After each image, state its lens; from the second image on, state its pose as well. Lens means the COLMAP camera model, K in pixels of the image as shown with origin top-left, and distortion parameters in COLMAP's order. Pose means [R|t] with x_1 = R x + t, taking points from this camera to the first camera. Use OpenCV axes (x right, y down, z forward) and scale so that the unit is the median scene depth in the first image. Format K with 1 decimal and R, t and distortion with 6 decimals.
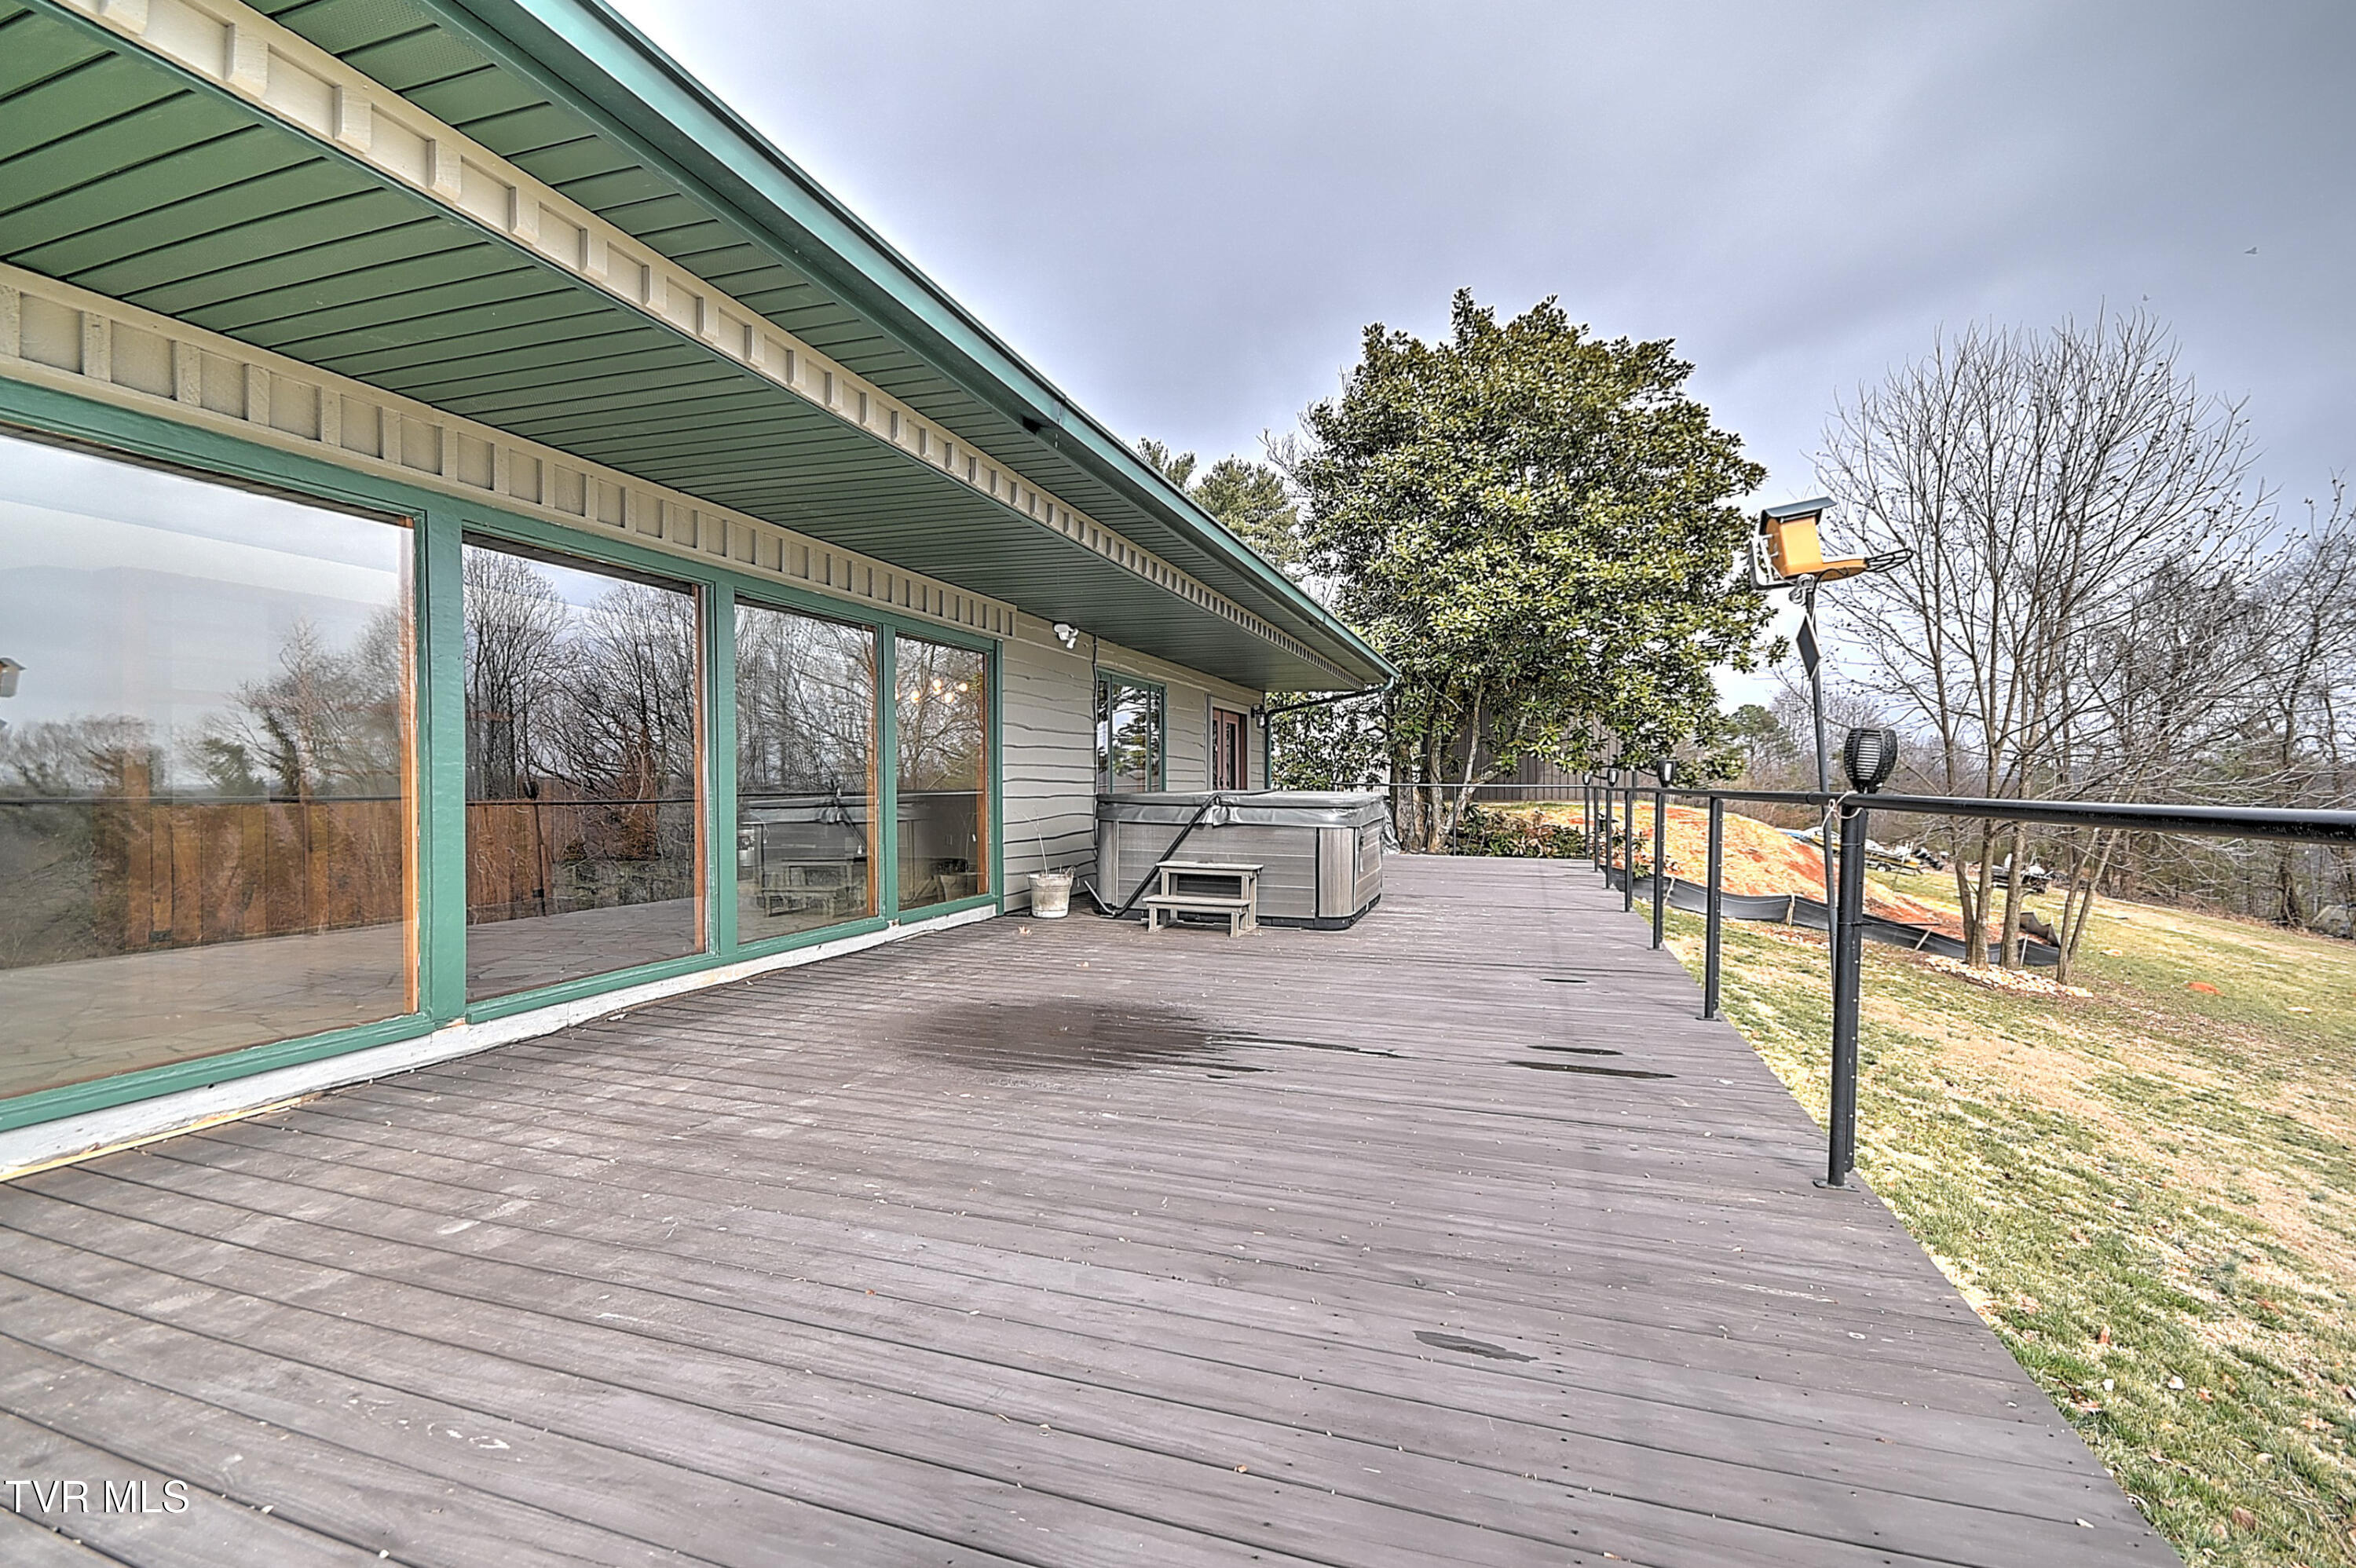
lens RADIAL K [[1025.2, 0, 1185.6], [0, 1025.2, 789.4], [0, 0, 1]] dist [0.030841, -0.018145]
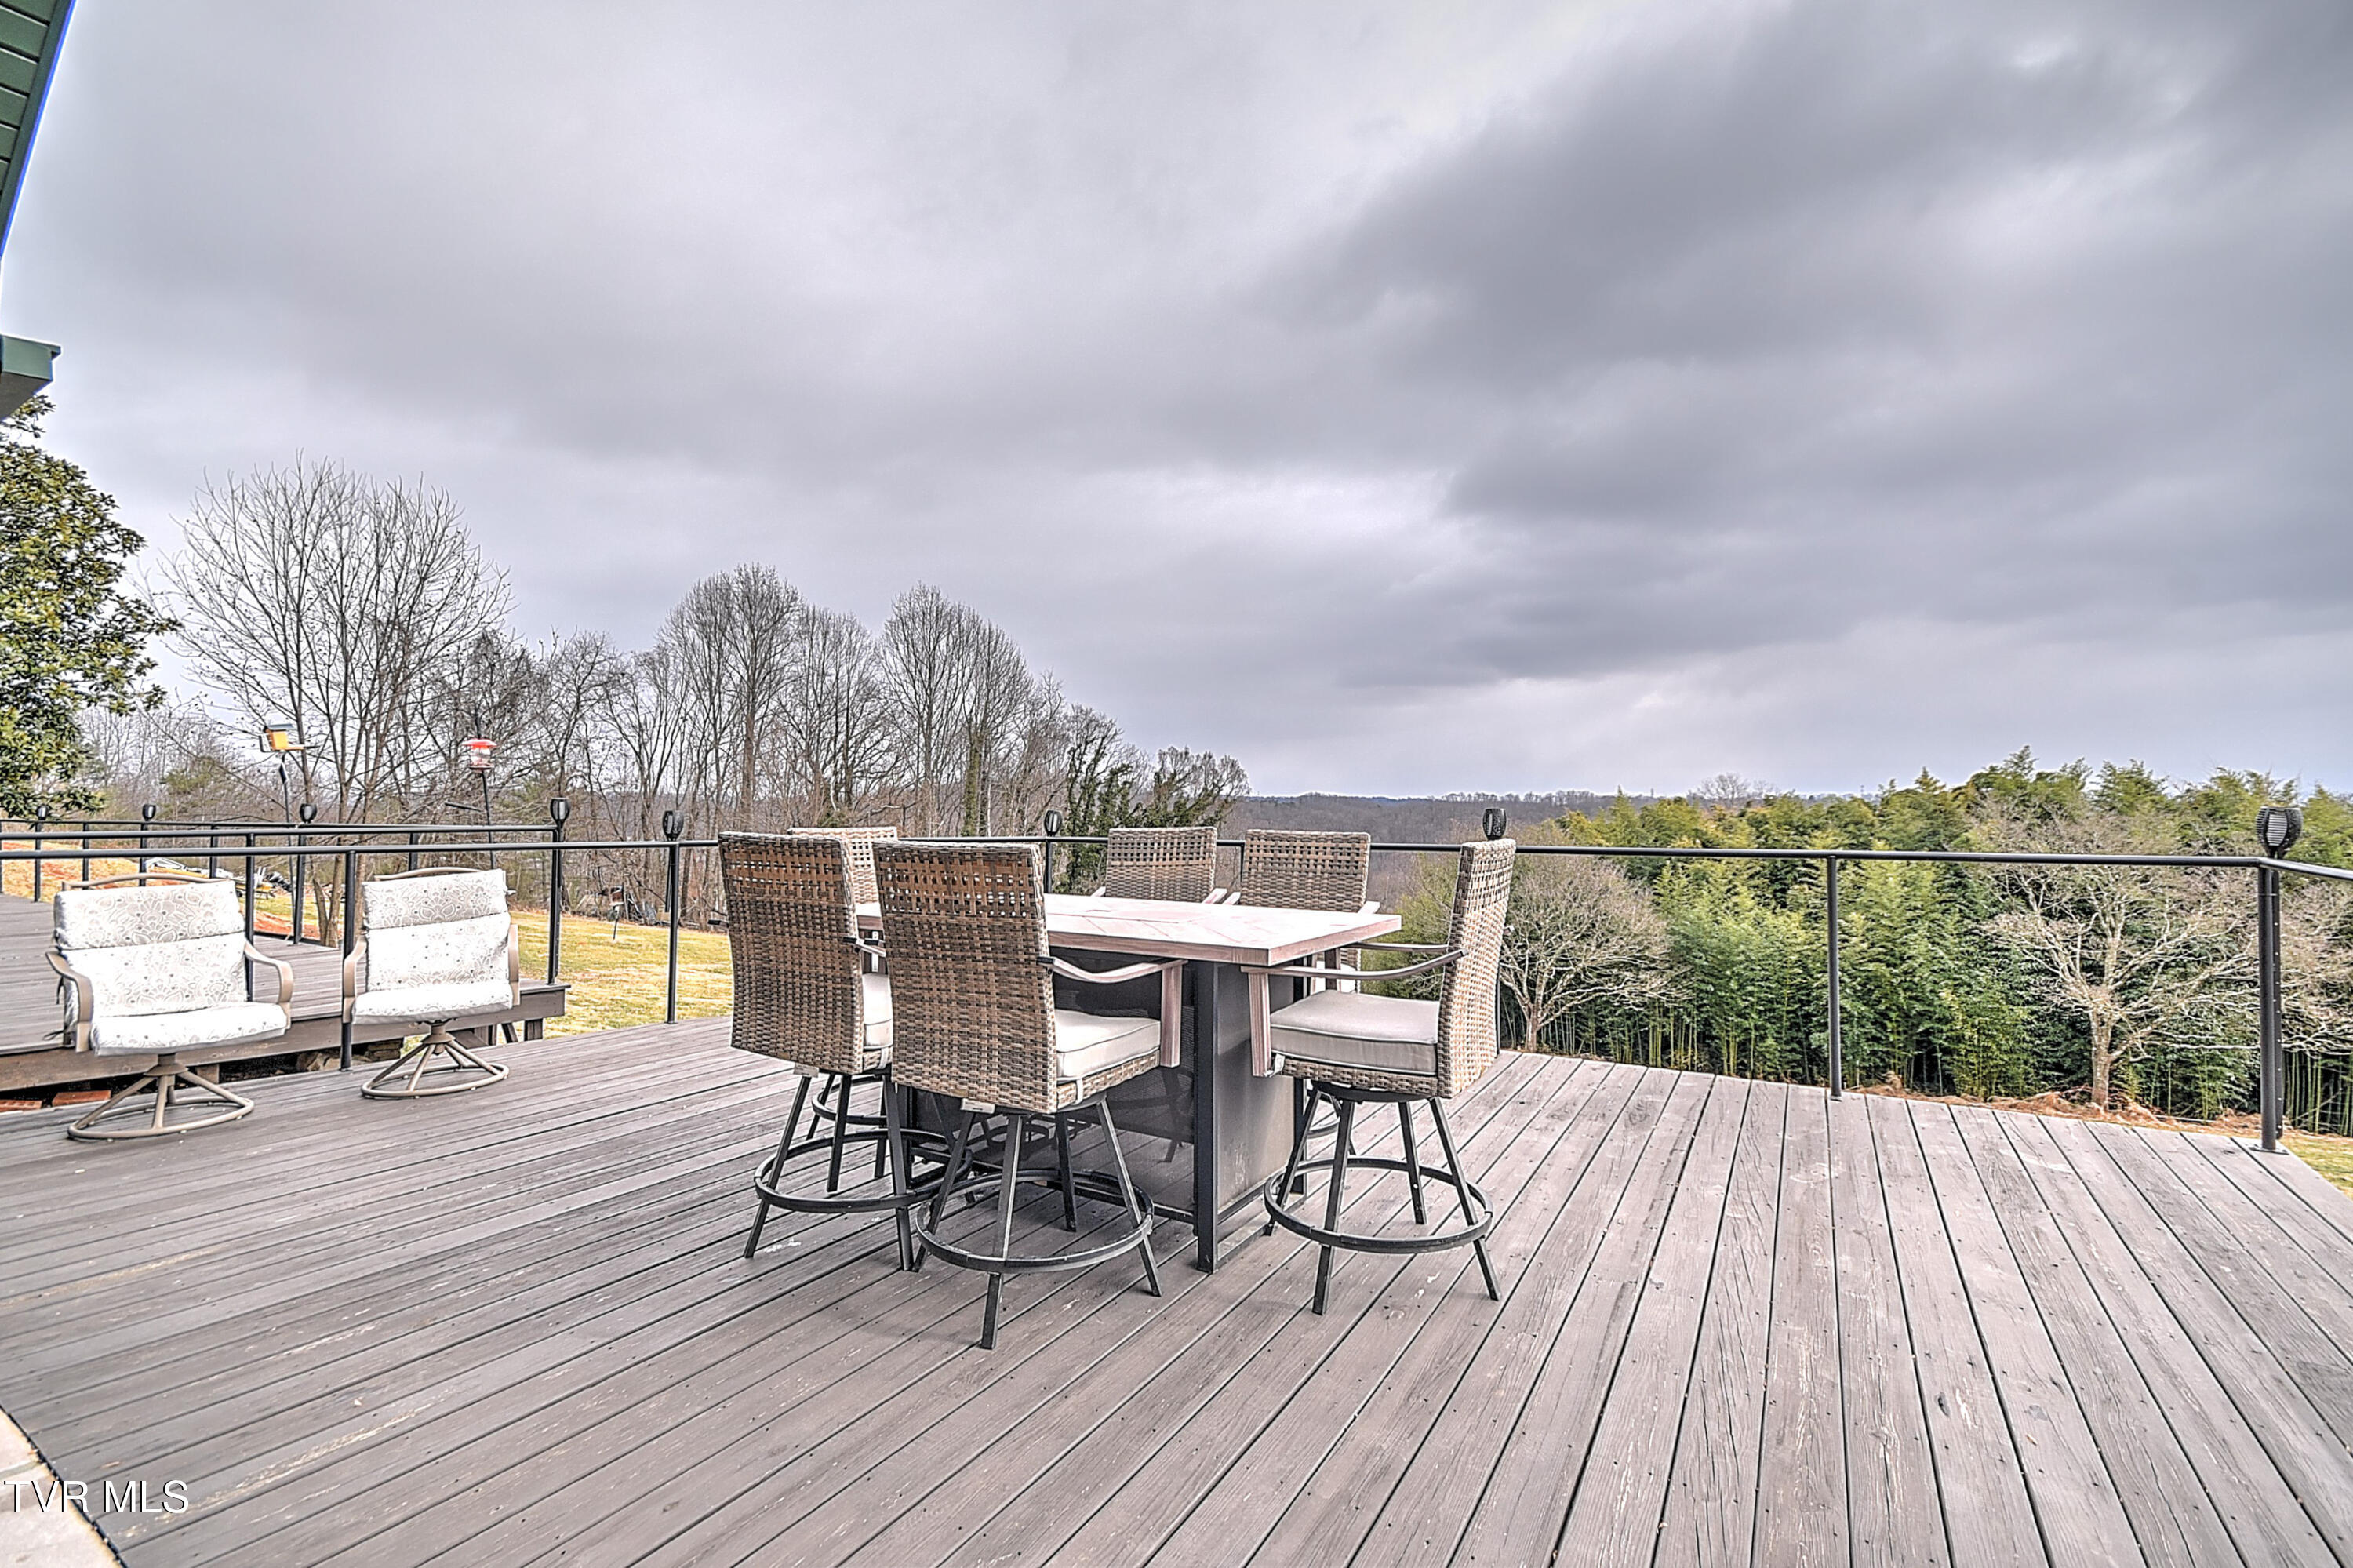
lens RADIAL K [[1026.8, 0, 1182.4], [0, 1026.8, 791.5], [0, 0, 1]] dist [0.009840, -0.000833]
pose [[0.224156, 0.013291, 0.974463, -0.699738], [0.008103, 0.999847, -0.015501, -0.008476], [-0.974520, 0.011371, 0.224014, -0.887659]]
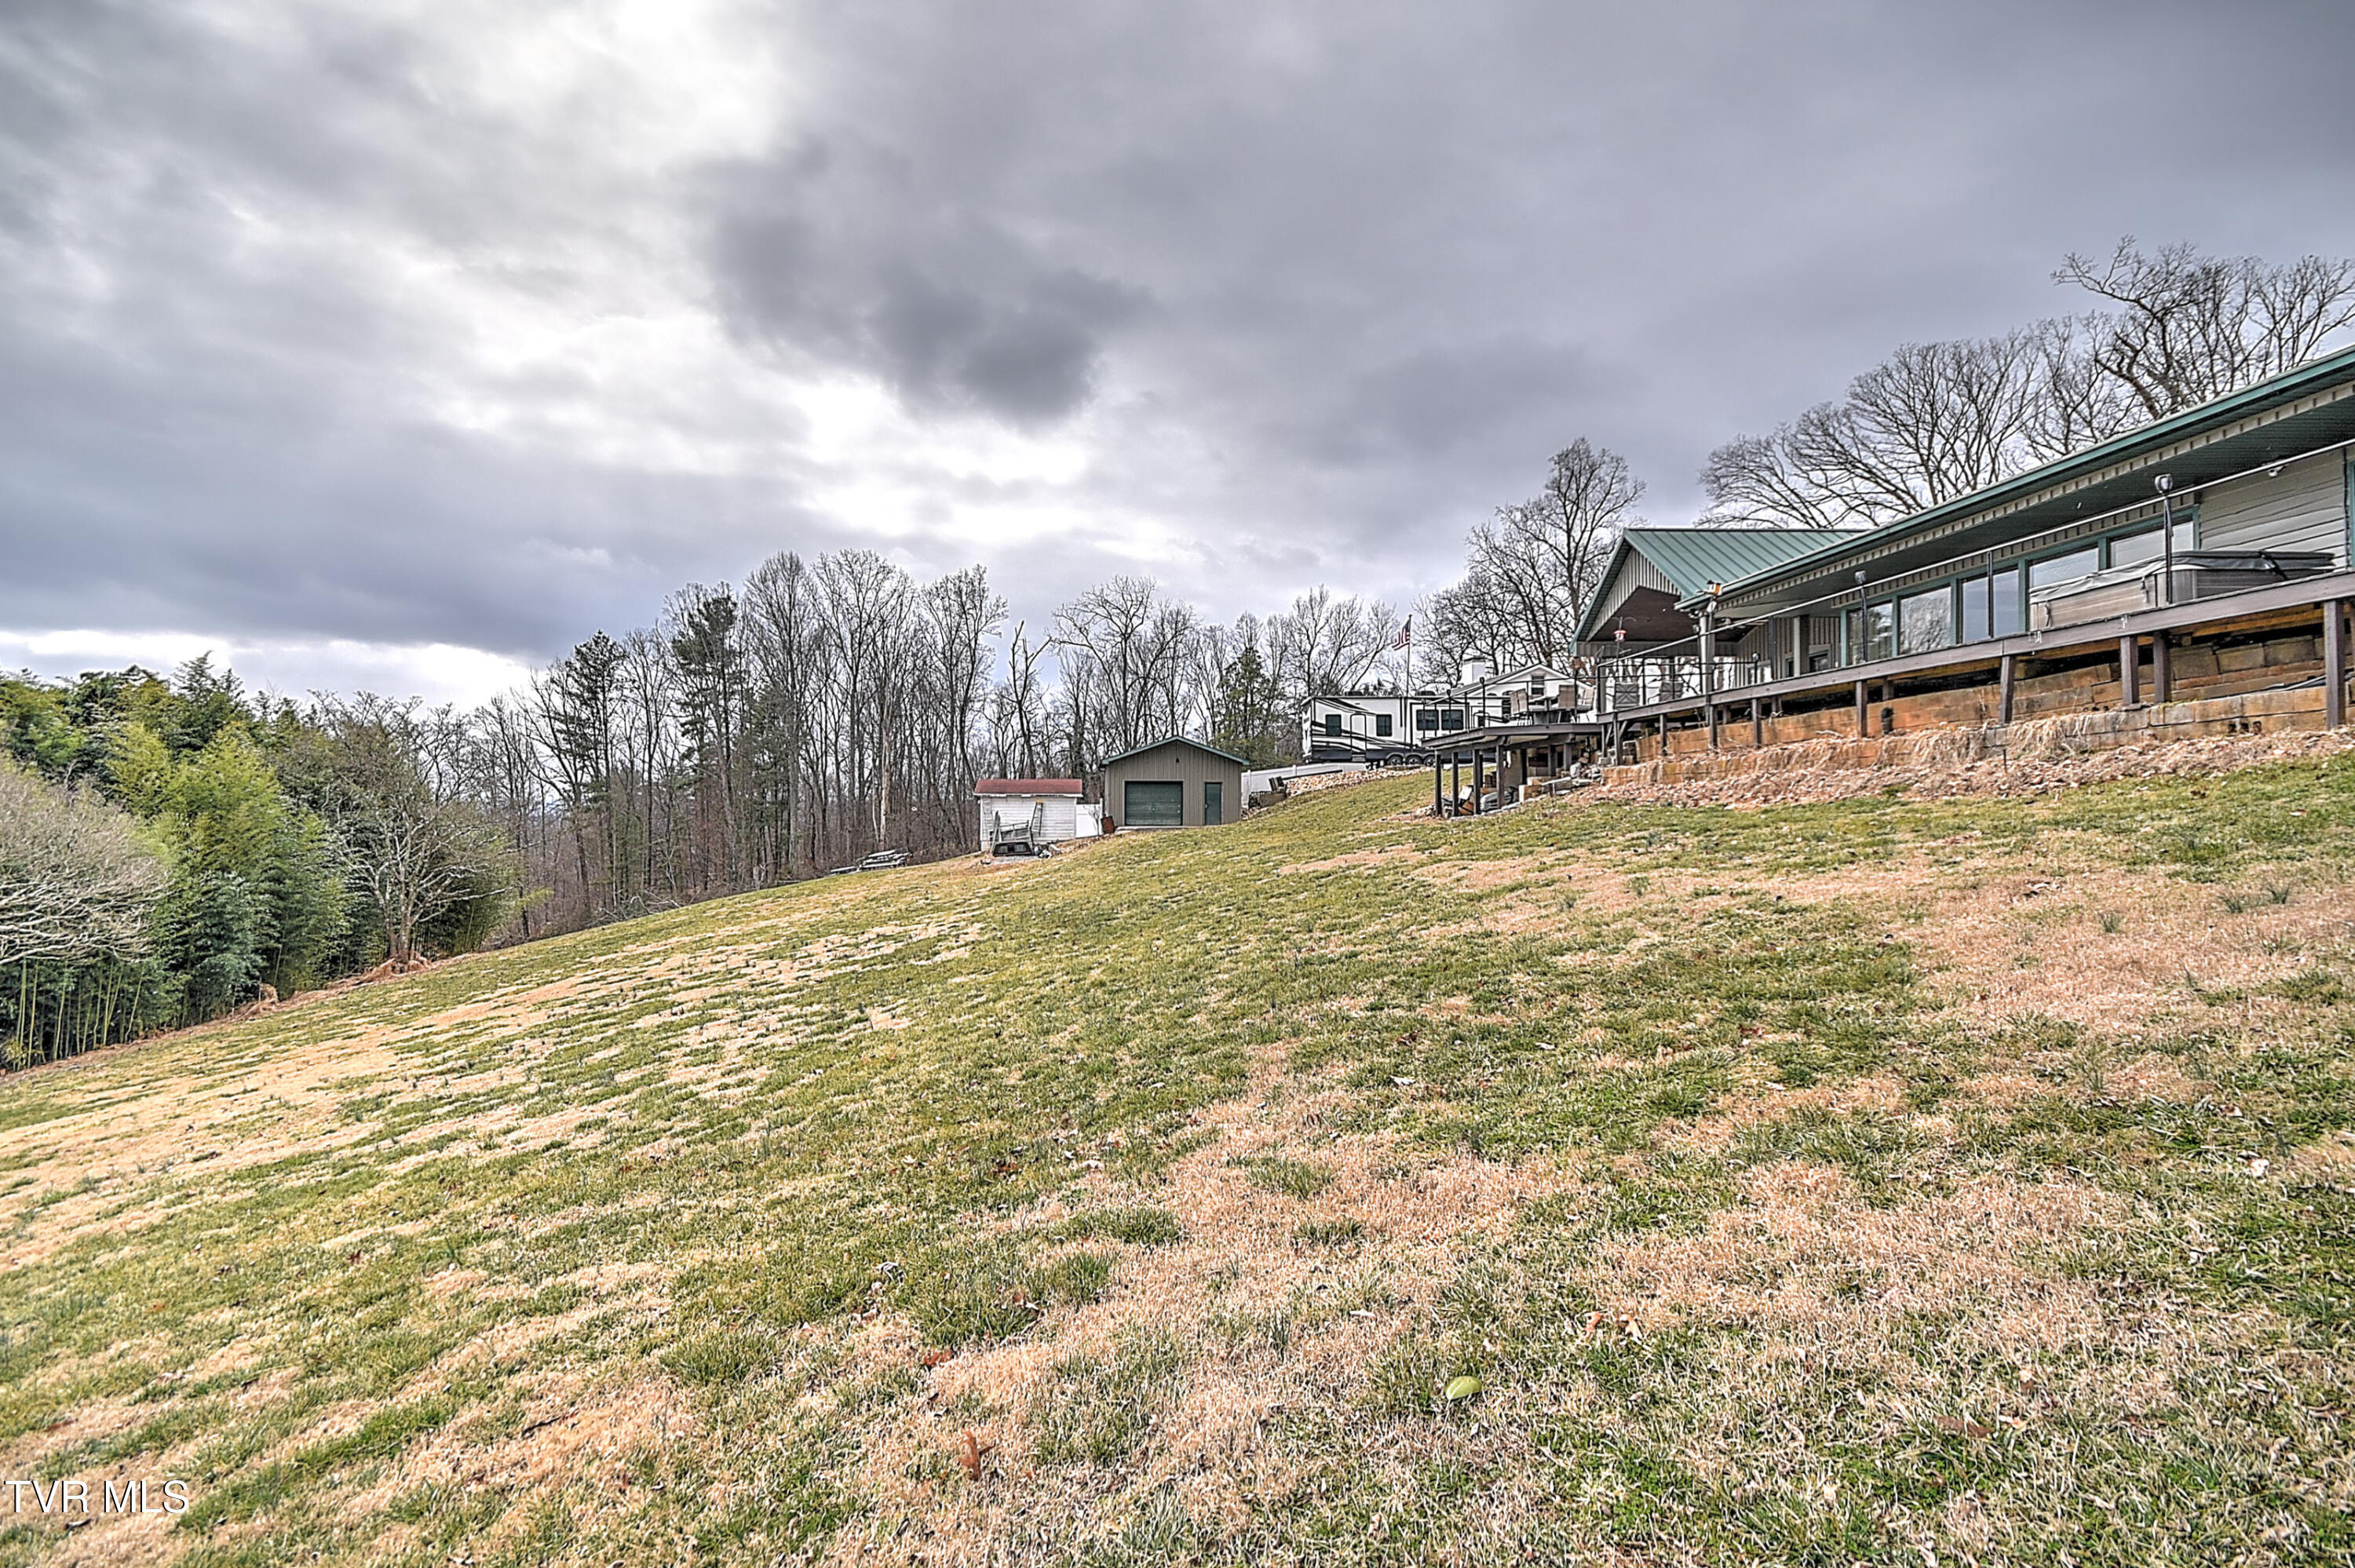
lens RADIAL K [[1027.5, 0, 1183.4], [0, 1027.5, 791.5], [0, 0, 1]] dist [0.009840, -0.000833]
pose [[-0.941955, -0.000203, -0.335740, 2.130505], [-0.000141, 1.000000, -0.000211, 0.360531], [0.335740, -0.000152, -0.941955, 2.198114]]
